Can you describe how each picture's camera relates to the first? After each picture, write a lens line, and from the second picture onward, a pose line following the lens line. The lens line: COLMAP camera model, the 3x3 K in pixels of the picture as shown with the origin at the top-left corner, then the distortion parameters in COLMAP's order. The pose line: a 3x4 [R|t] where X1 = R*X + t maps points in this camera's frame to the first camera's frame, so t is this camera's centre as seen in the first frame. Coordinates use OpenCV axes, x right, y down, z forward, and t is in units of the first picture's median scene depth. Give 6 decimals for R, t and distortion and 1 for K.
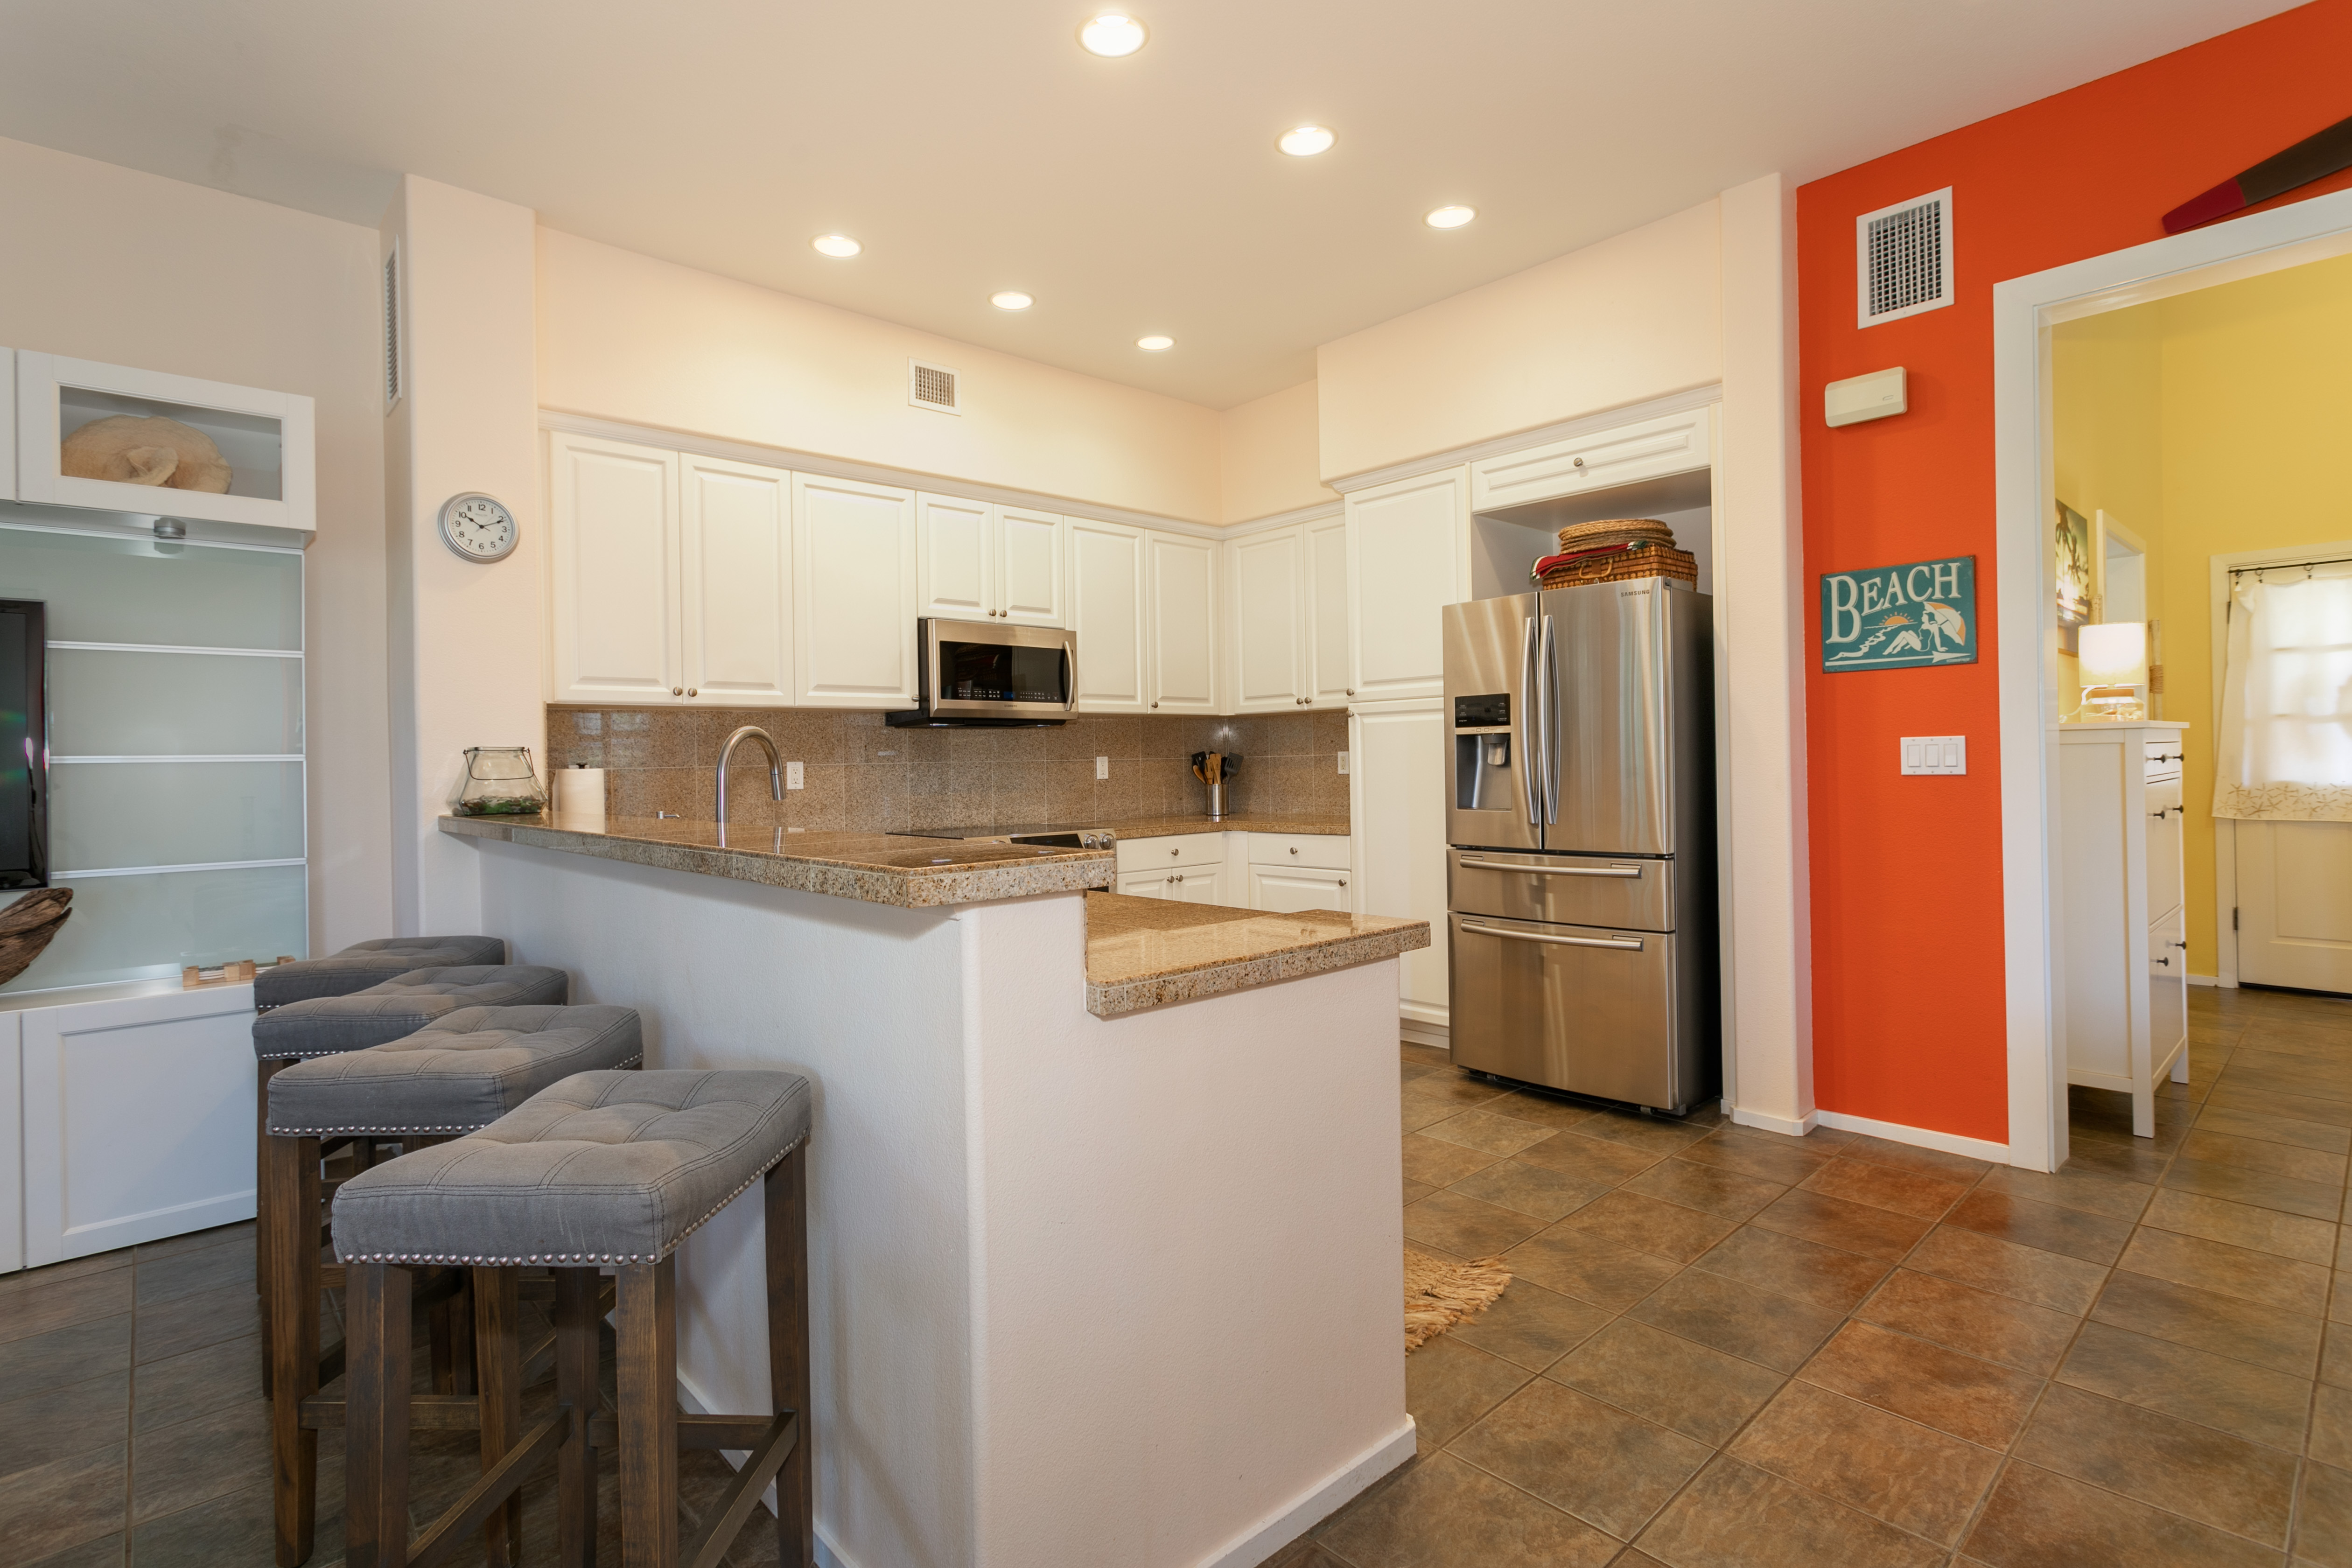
lens RADIAL K [[1129.7, 0, 1155.6], [0, 1129.7, 761.8], [0, 0, 1]] dist [0.001139, 0.001111]
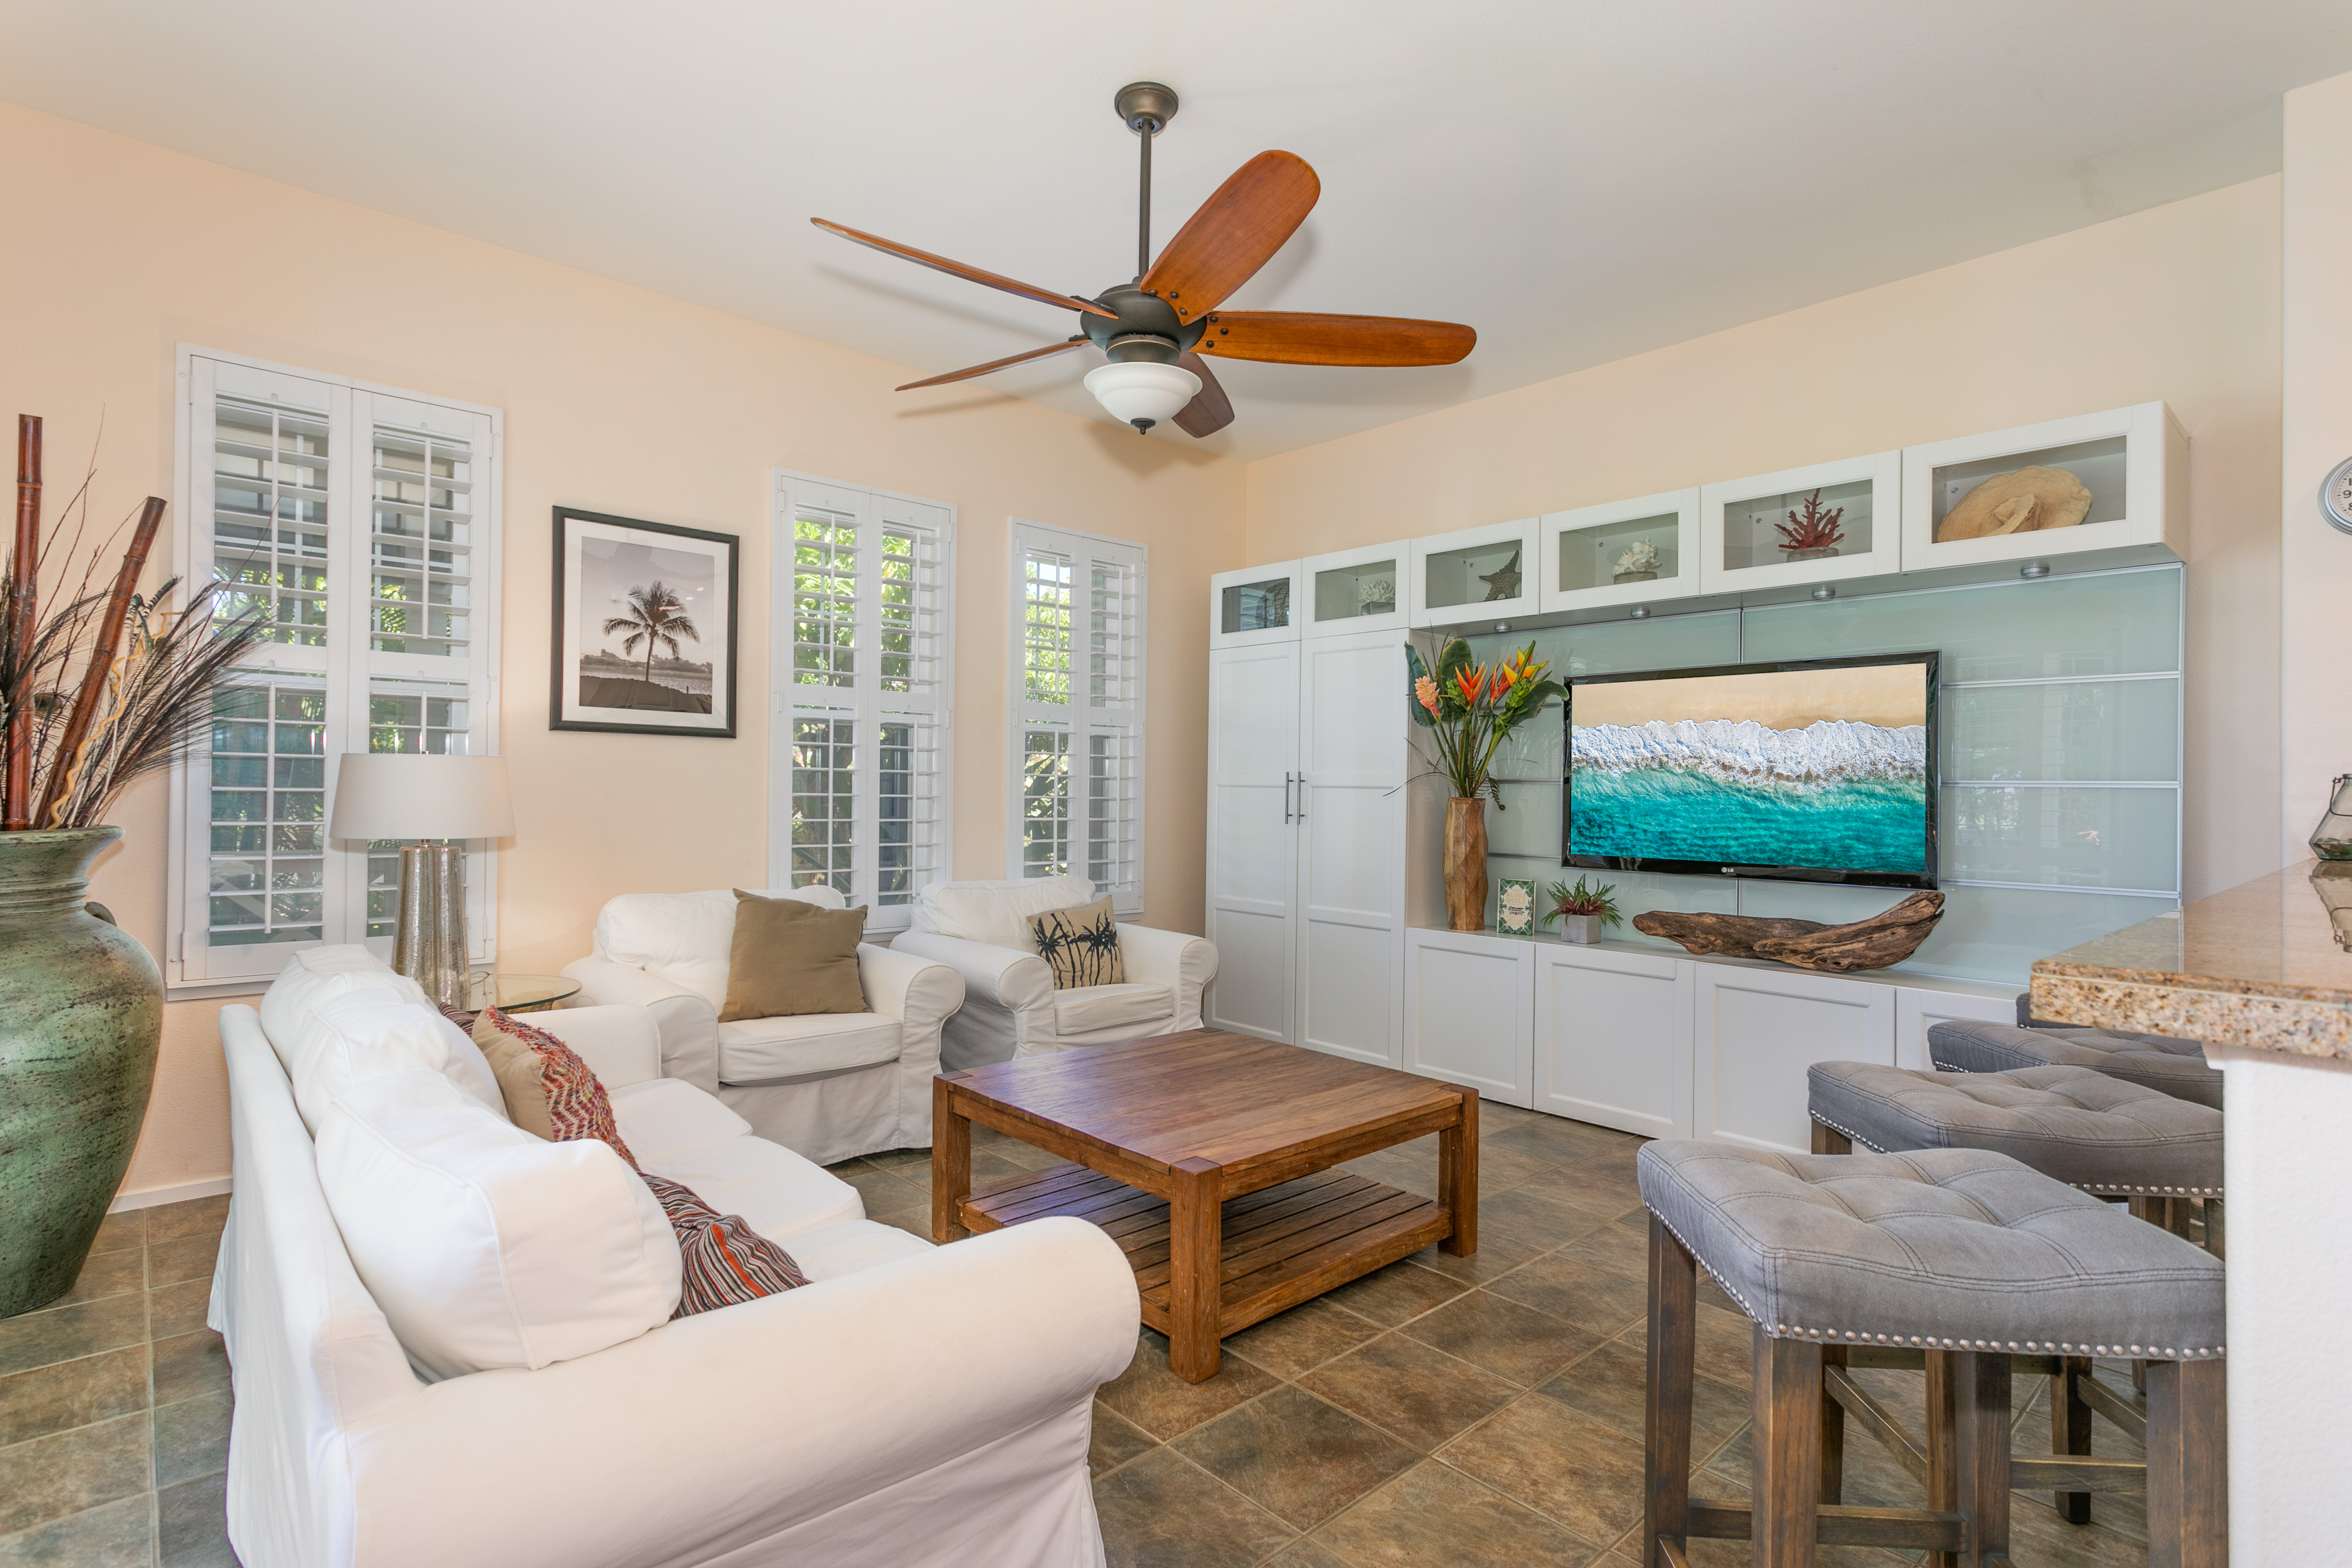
lens RADIAL K [[1129.7, 0, 1222.6], [0, 1129.7, 799.8], [0, 0, 1]] dist [0.001139, 0.001111]
pose [[0.031178, 0.027637, -0.999132, 0.141044], [-0.016277, 0.999499, 0.027140, -0.003667], [0.999381, 0.015417, 0.031612, 0.159601]]
